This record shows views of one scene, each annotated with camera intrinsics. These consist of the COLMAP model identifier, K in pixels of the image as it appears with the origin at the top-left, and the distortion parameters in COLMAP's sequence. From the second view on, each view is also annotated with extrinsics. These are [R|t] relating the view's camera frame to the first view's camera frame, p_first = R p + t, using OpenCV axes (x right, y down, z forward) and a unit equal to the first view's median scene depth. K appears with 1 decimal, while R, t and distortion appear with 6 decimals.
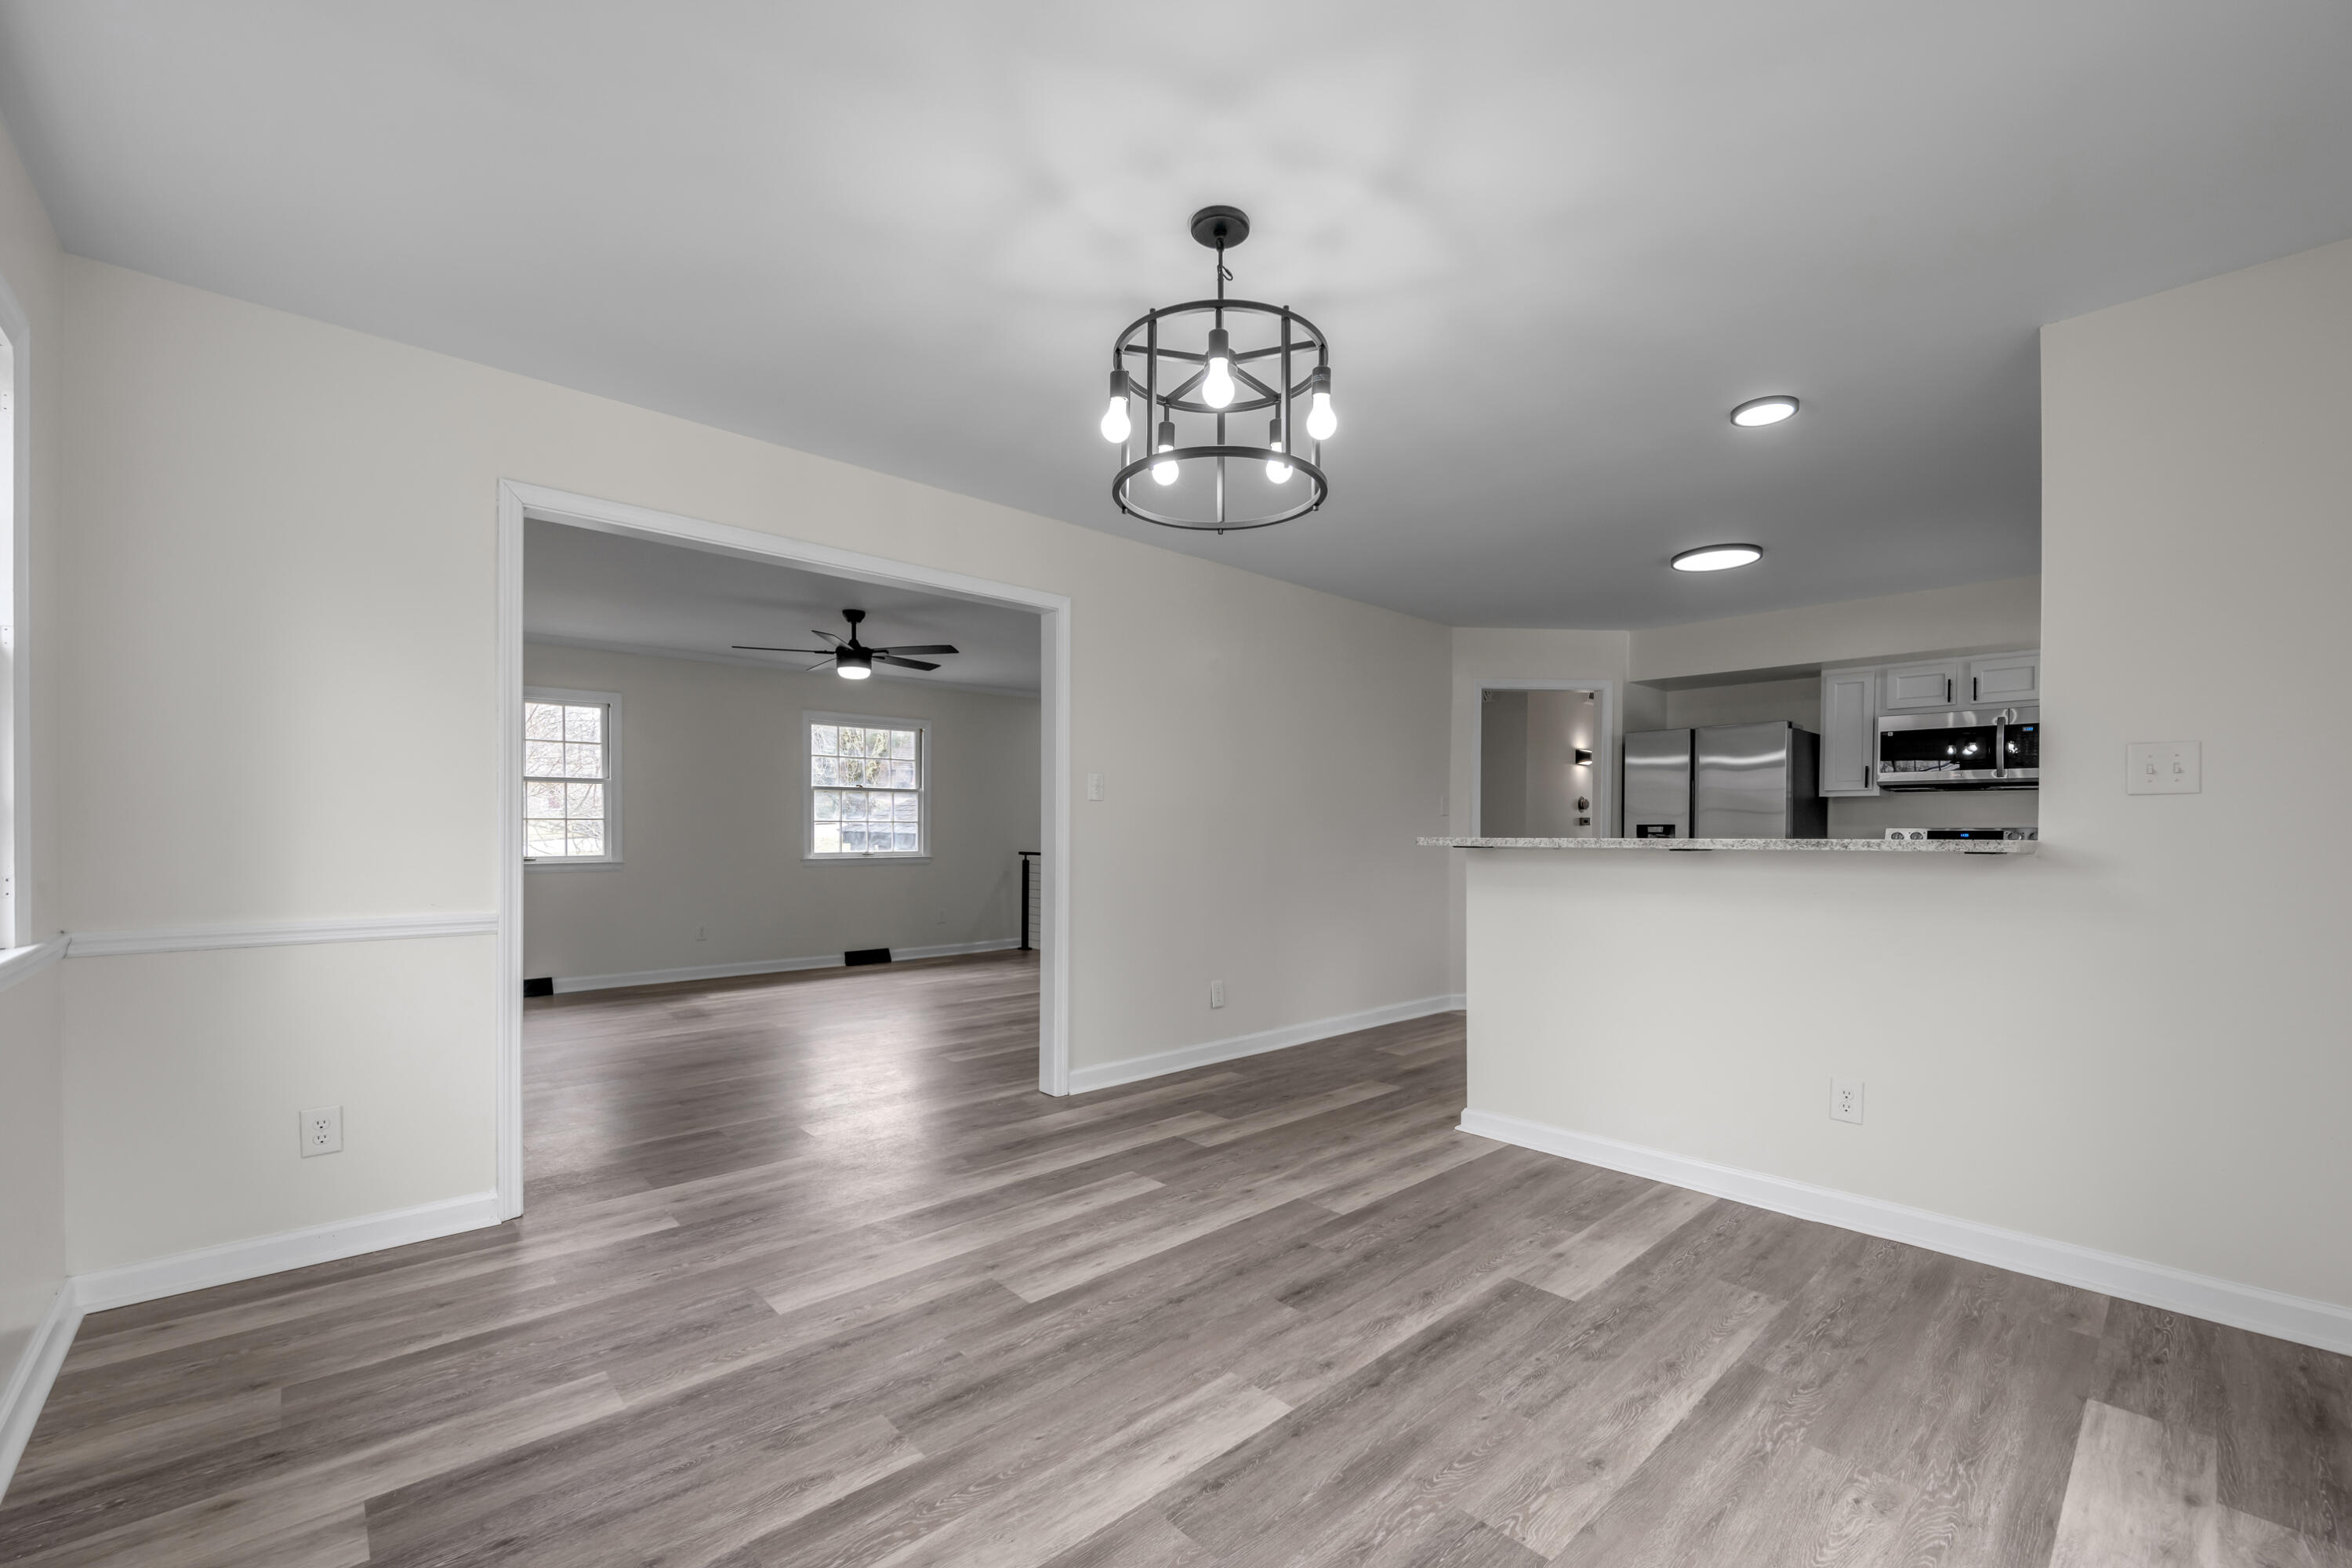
lens RADIAL K [[949.6, 0, 1209.8], [0, 949.6, 840.5], [0, 0, 1]] dist [-0.000400, 0.000369]
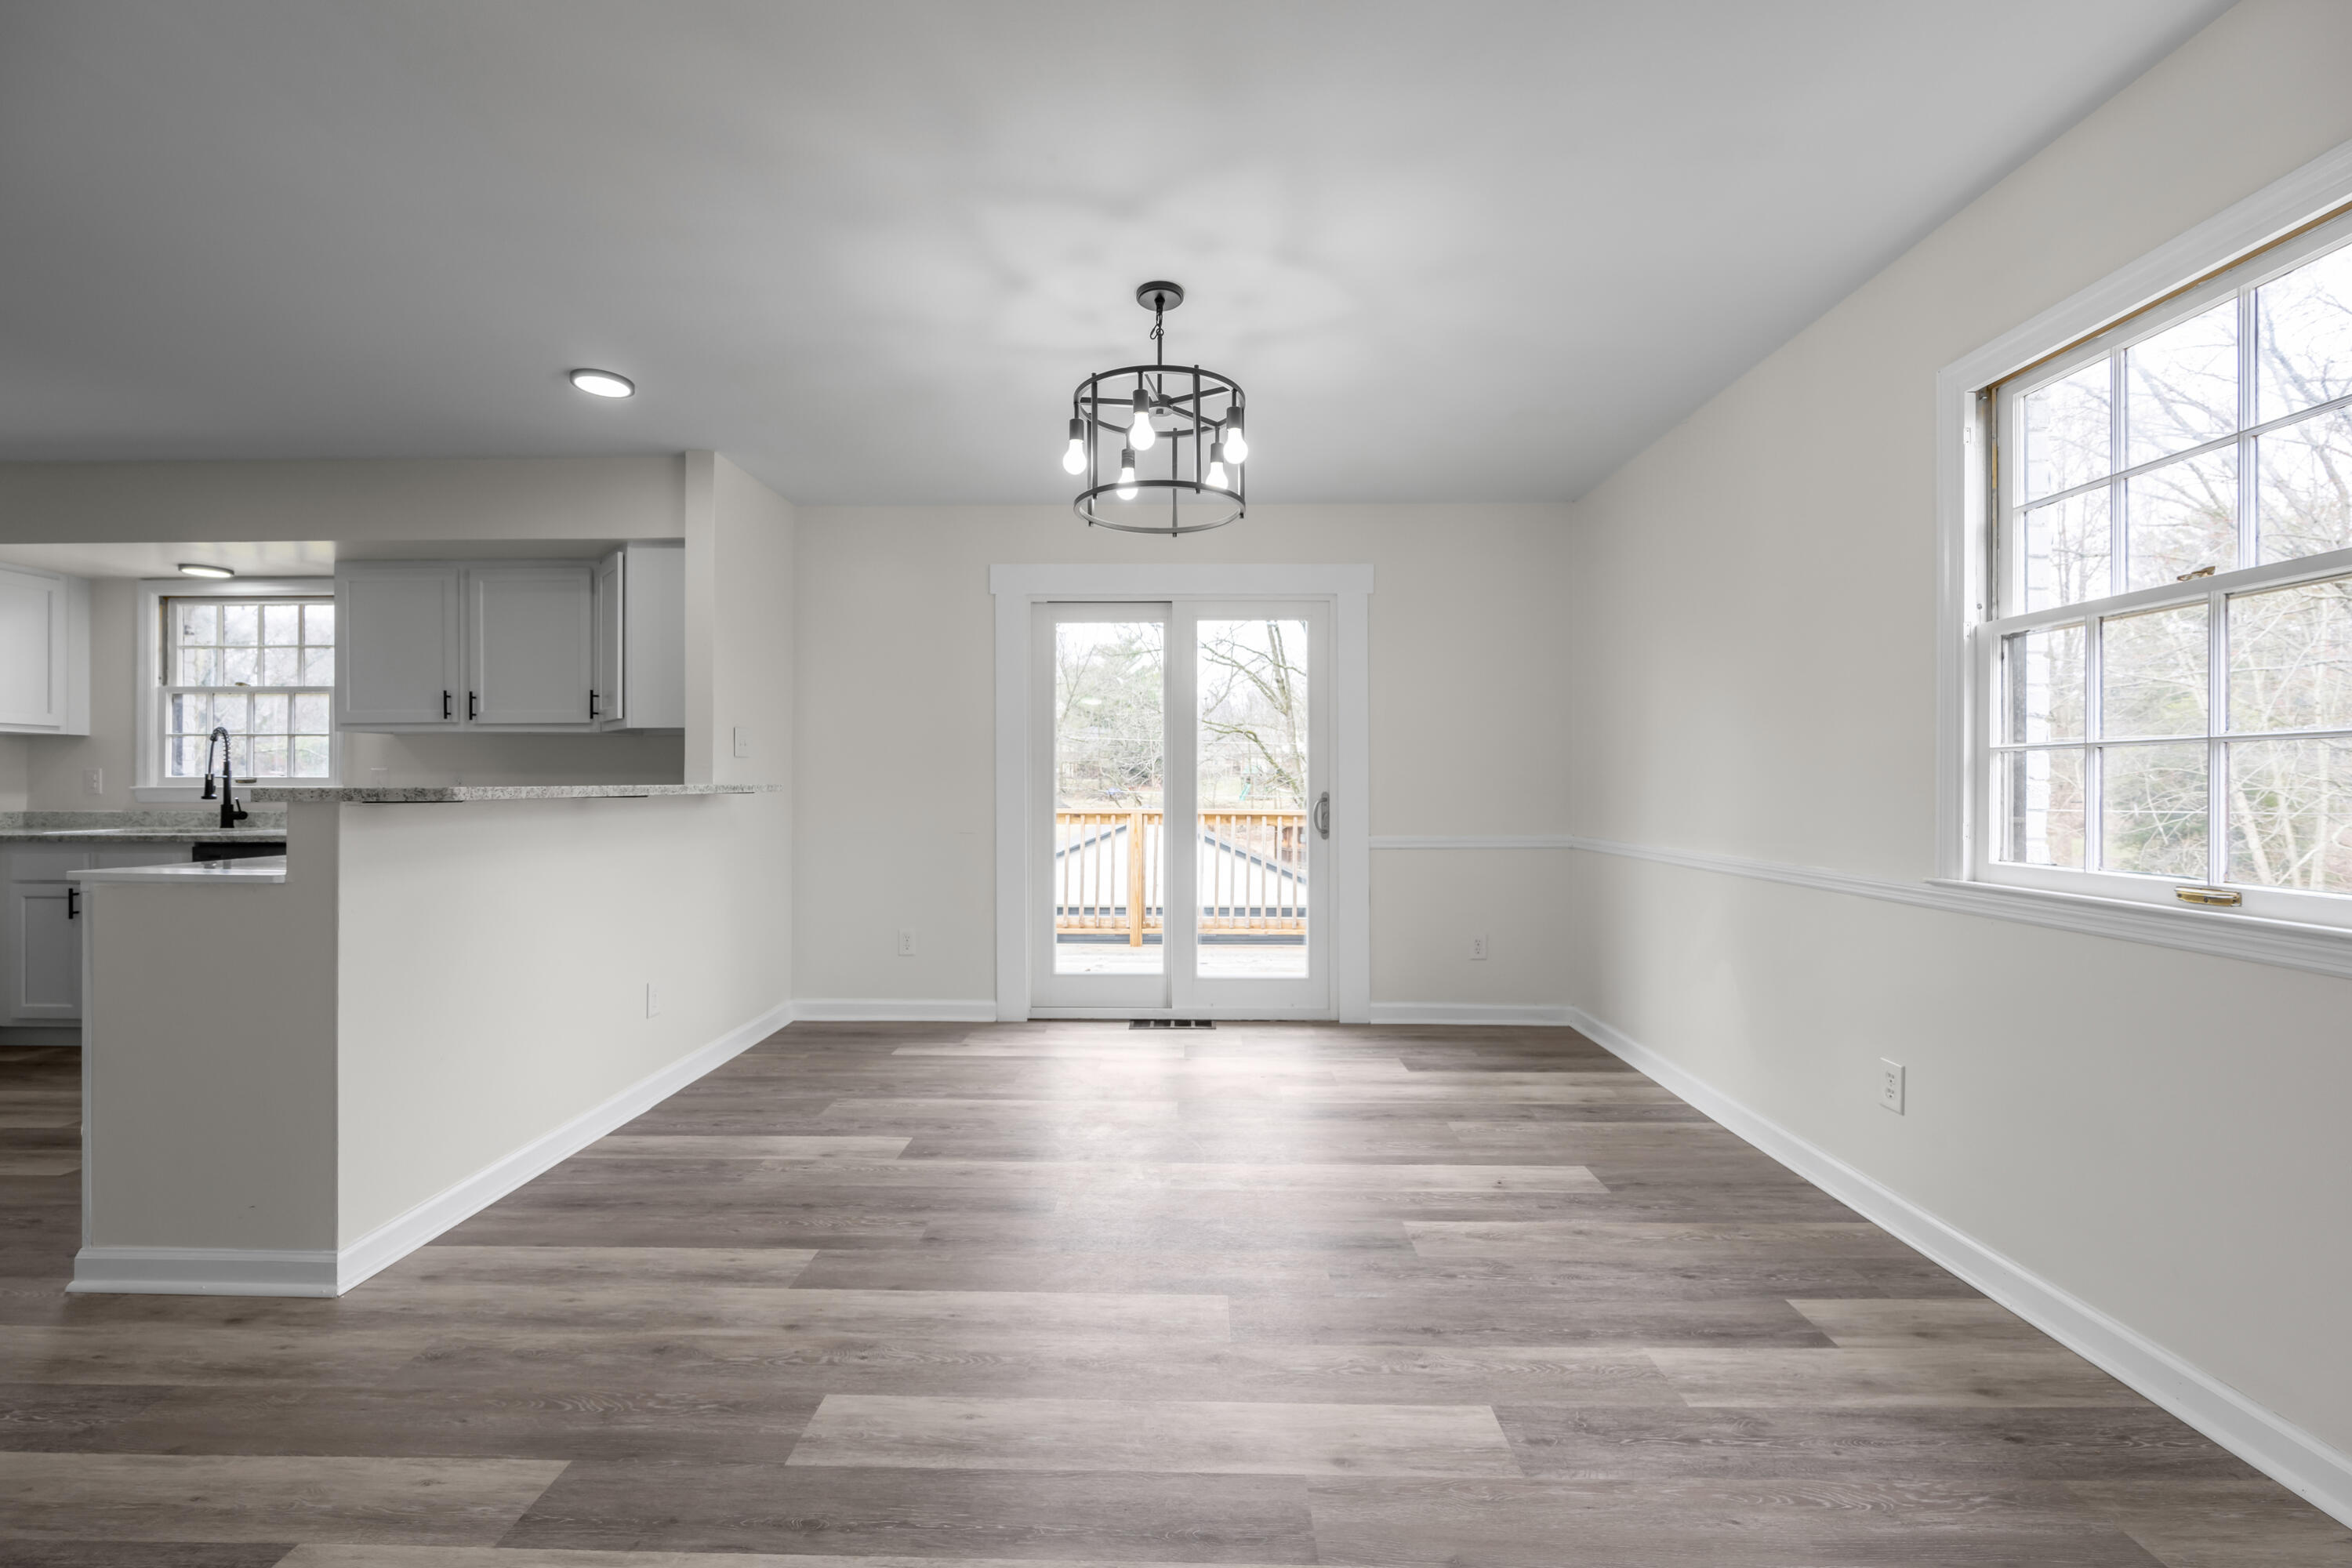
lens RADIAL K [[949.6, 0, 1149.2], [0, 949.6, 786.9], [0, 0, 1]] dist [-0.000400, 0.000369]
pose [[-0.686414, -0.009170, 0.727153, -0.643034], [0.002682, 0.999882, 0.015141, -0.013934], [-0.727206, 0.012343, -0.686308, 1.352833]]
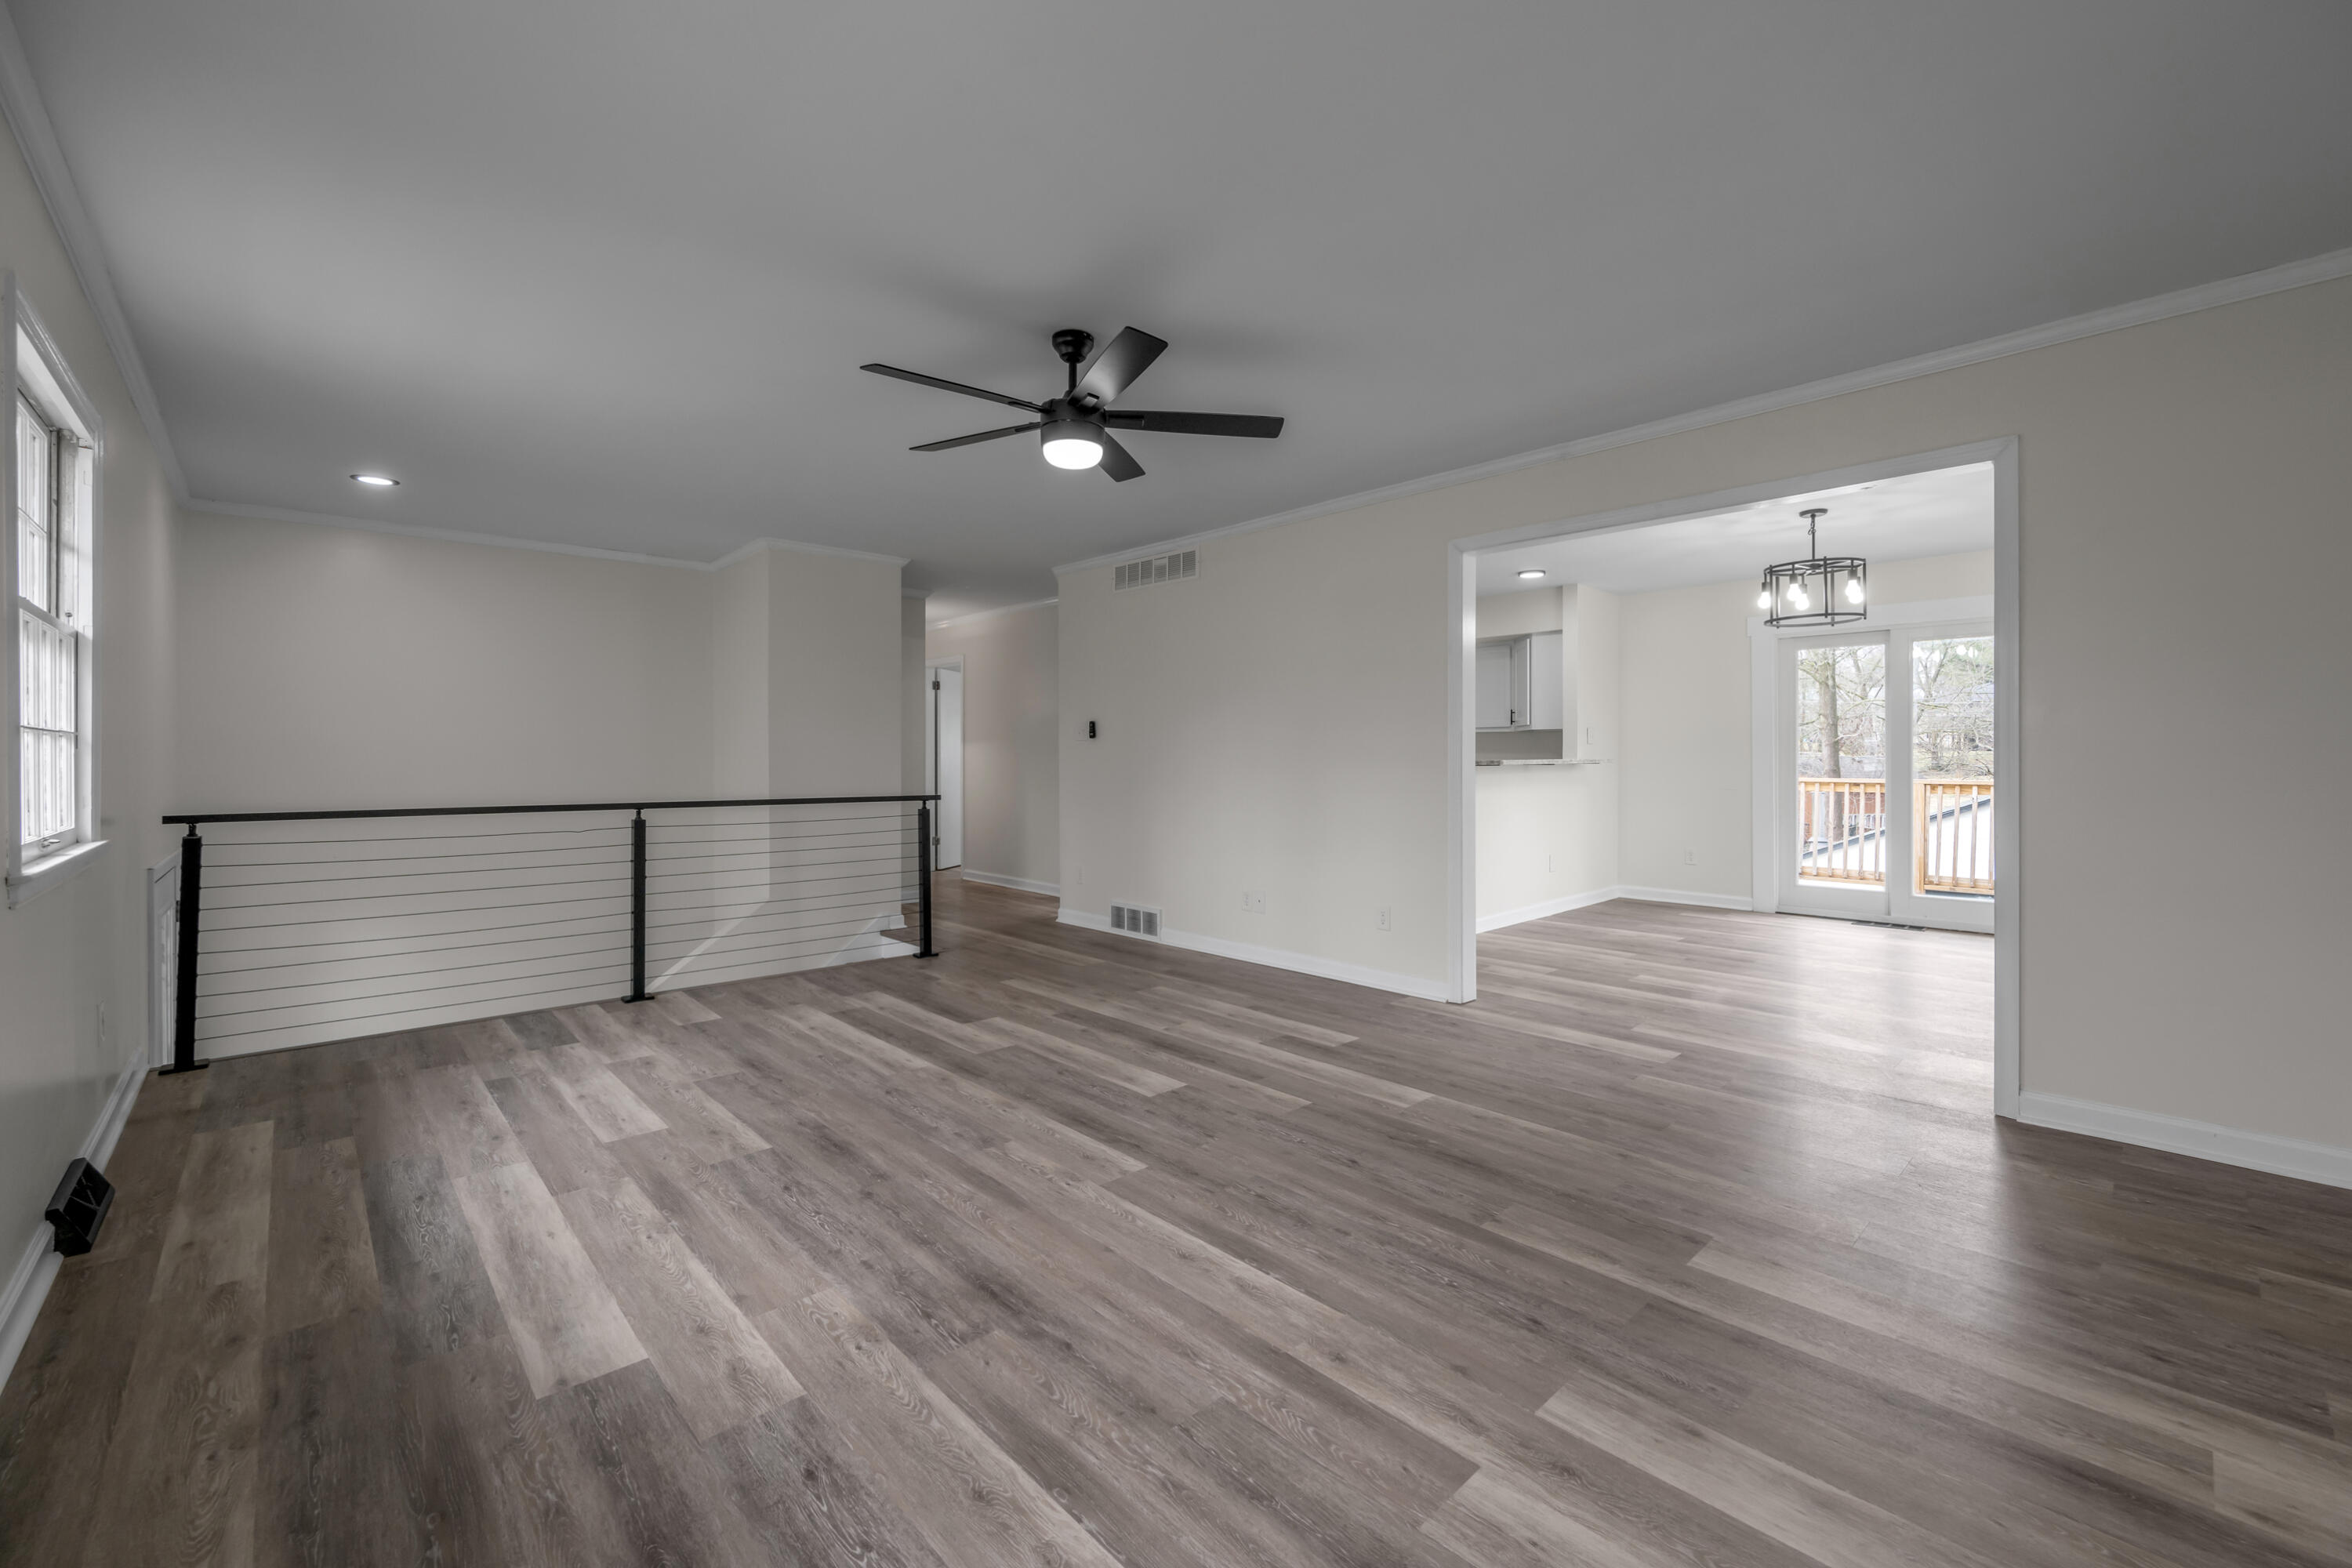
lens RADIAL K [[949.6, 0, 1210.7], [0, 949.6, 766.3], [0, 0, 1]] dist [-0.000400, 0.000369]
pose [[0.001811, -0.021756, 0.999762, -1.794705], [0.015752, 0.999640, 0.021725, -0.050477], [-0.999874, 0.015709, 0.002153, 1.858163]]
